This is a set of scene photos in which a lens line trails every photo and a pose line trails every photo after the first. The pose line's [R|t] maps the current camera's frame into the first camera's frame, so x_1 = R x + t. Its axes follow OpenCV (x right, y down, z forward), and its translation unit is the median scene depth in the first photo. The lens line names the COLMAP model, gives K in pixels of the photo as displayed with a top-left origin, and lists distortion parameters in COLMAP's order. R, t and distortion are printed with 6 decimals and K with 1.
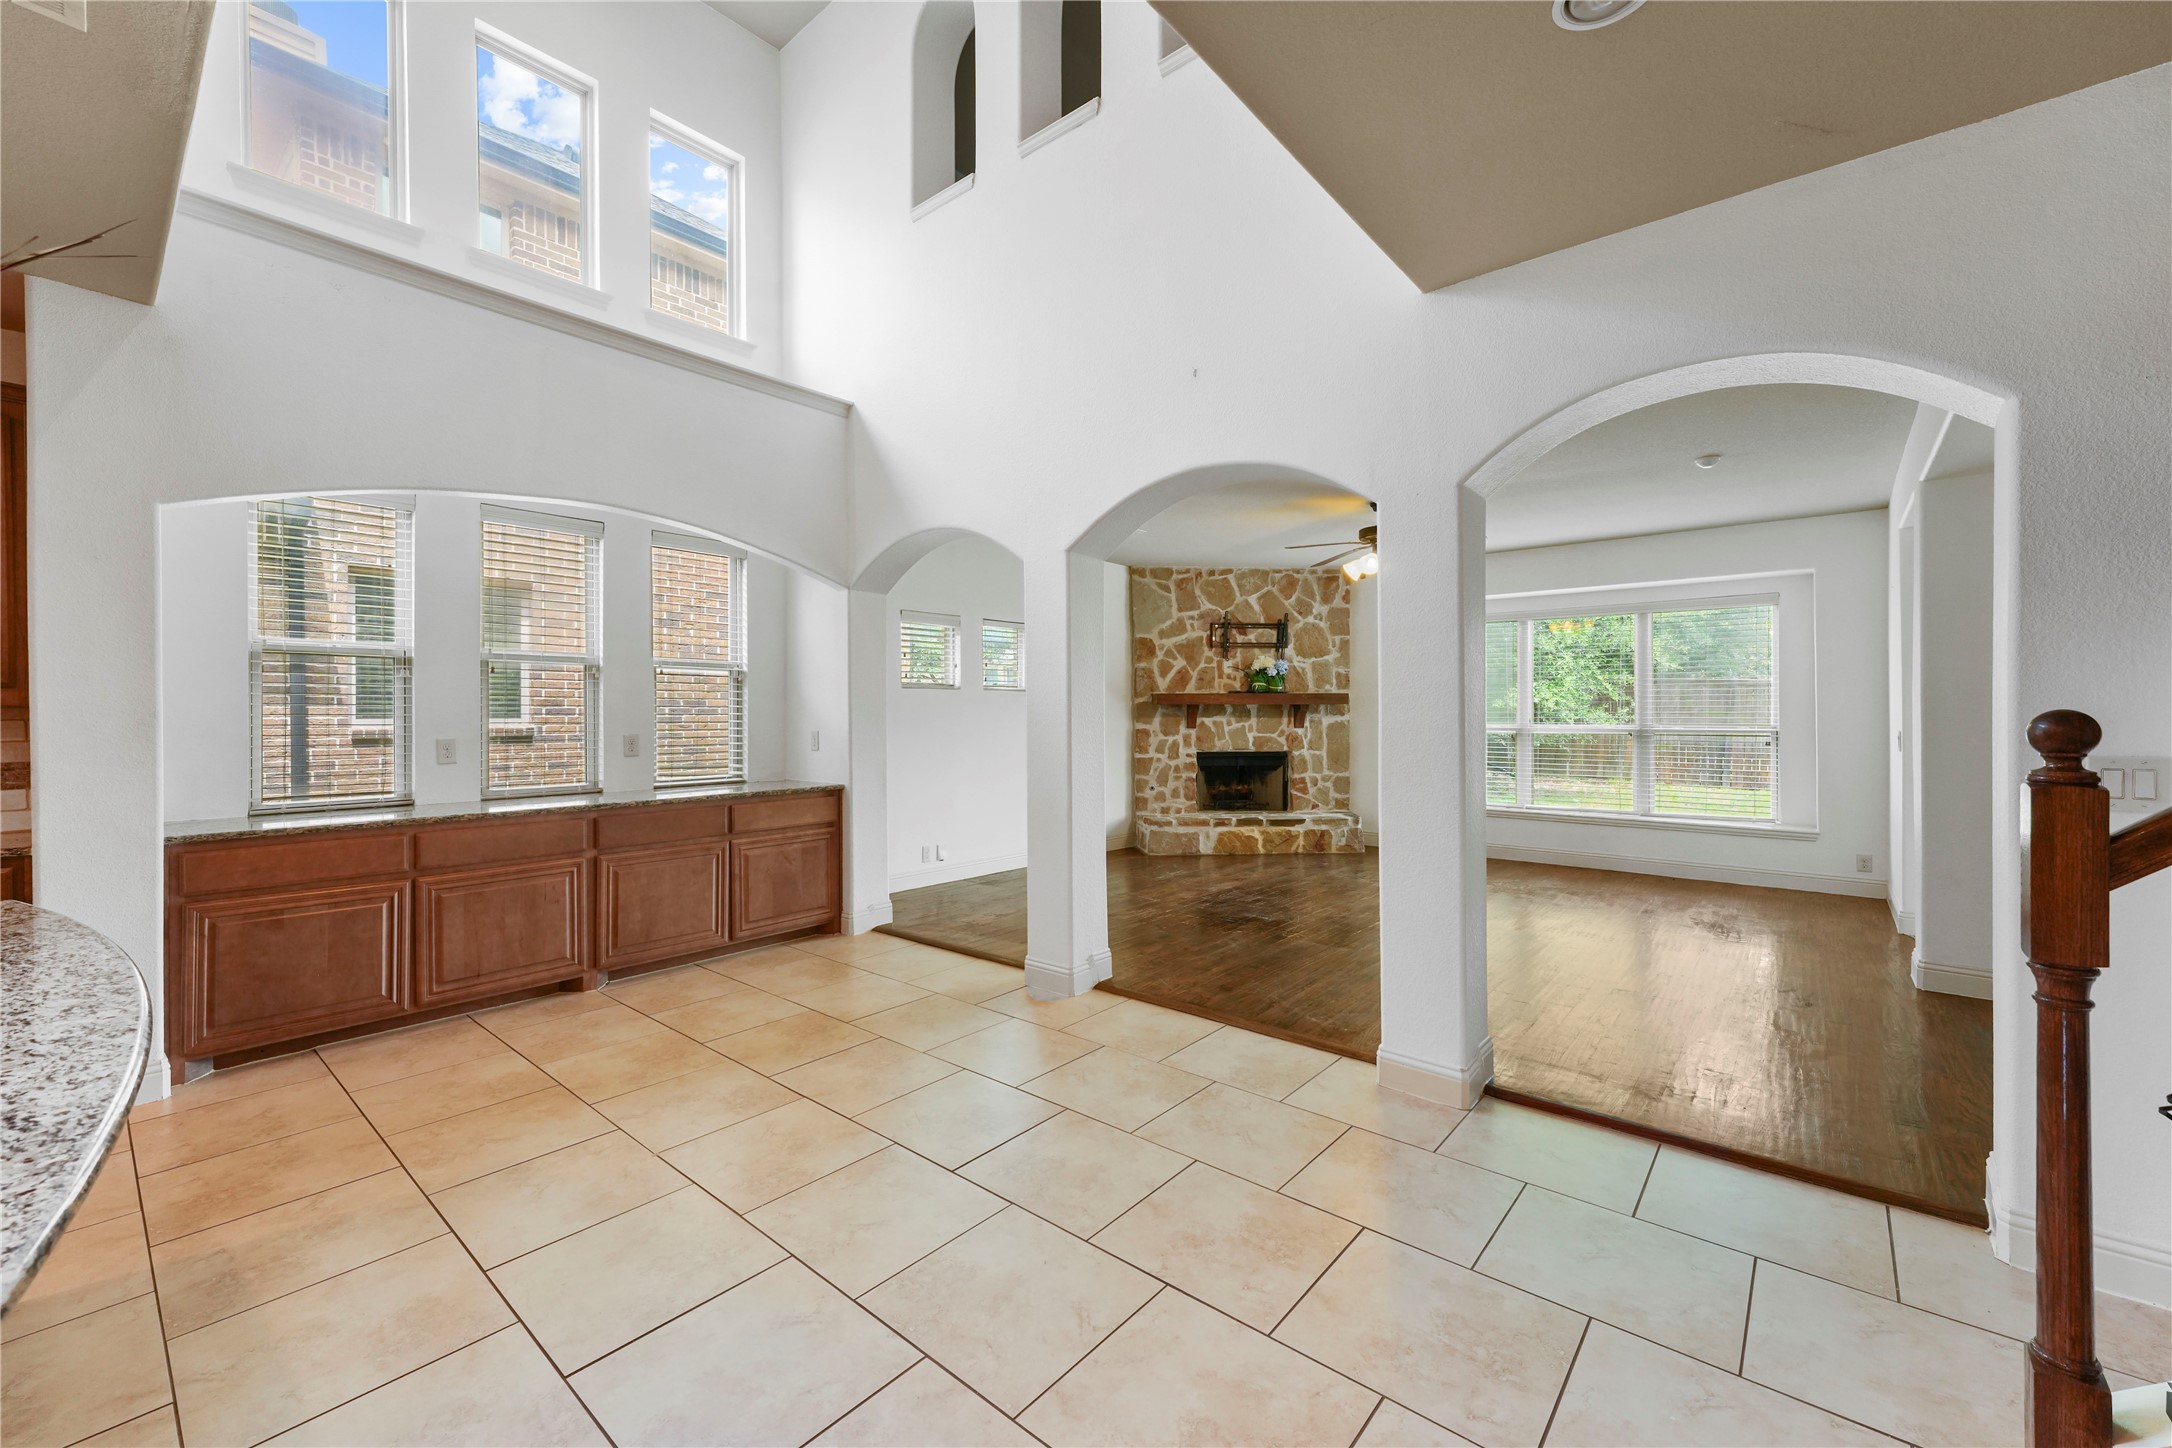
lens RADIAL K [[869.3, 0, 1081.4], [0, 869.3, 717.1], [0, 0, 1]] dist [0.012964, -0.001986]
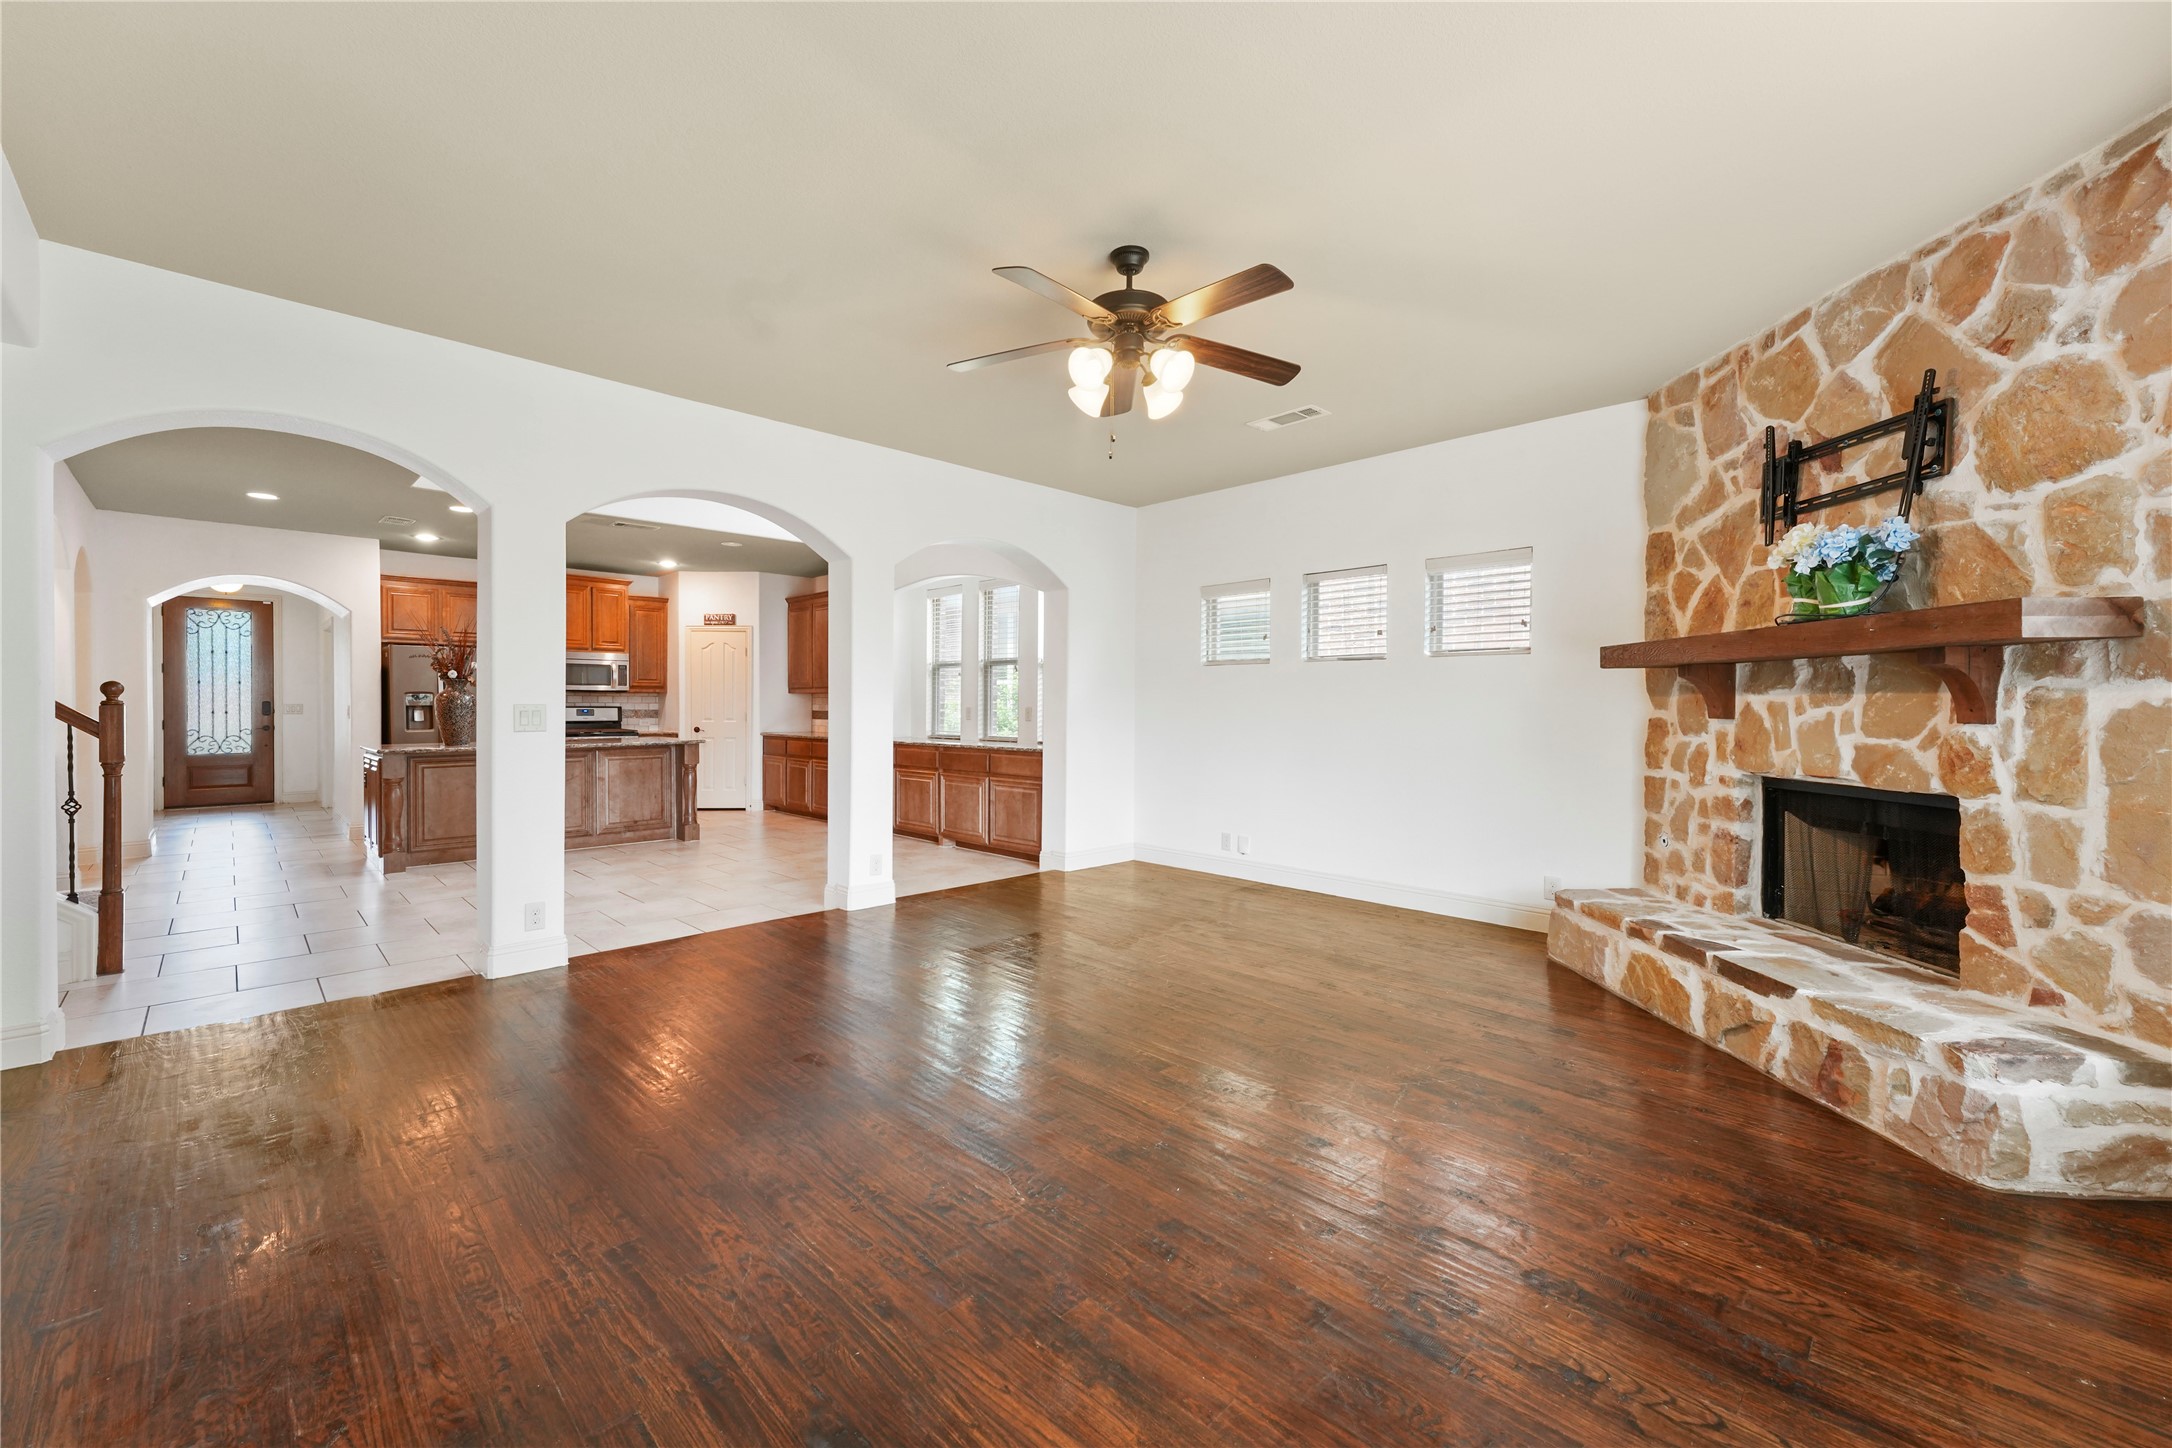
lens RADIAL K [[869.3, 0, 1075.4], [0, 869.3, 710.2], [0, 0, 1]] dist [0.012964, -0.001986]
pose [[-0.093943, 0.005998, -0.995560, 0.595780], [-0.008864, 0.999937, 0.006861, 0.008445], [0.995538, 0.009470, -0.093883, 0.716382]]
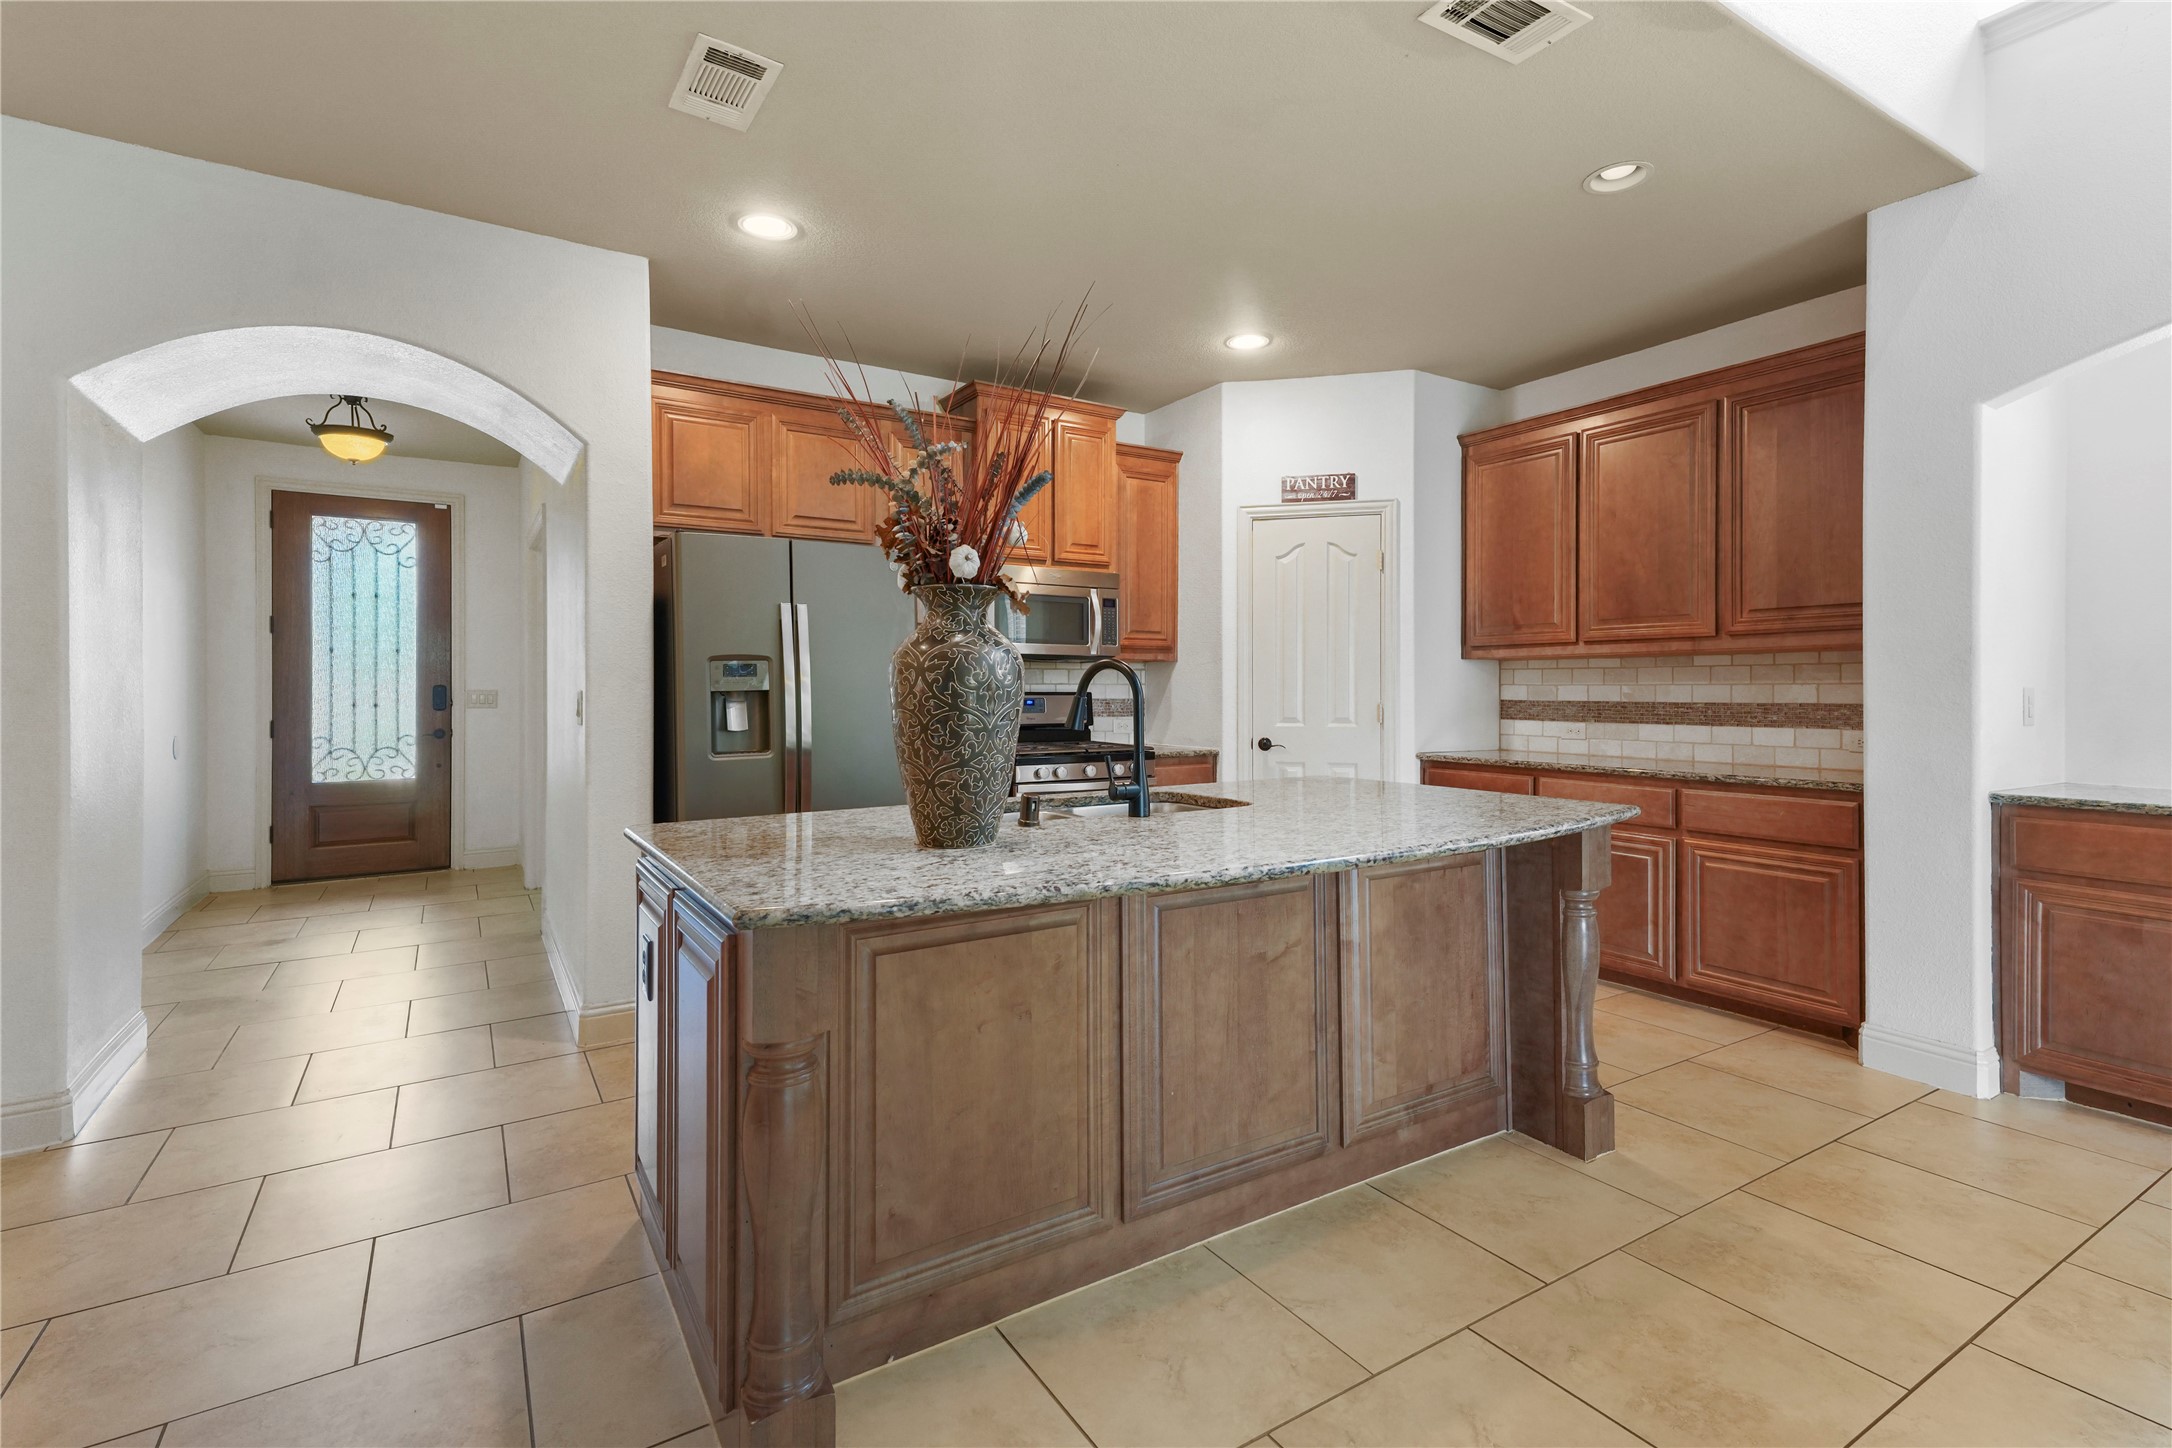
lens RADIAL K [[997.9, 0, 1079.2], [0, 997.9, 681.3], [0, 0, 1]] dist [0.028219, -0.004242]
pose [[-0.303132, -0.005286, -0.952934, 0.060820], [-0.004199, 0.999982, -0.004211, 0.013085], [0.952939, 0.002725, -0.303149, 0.168073]]
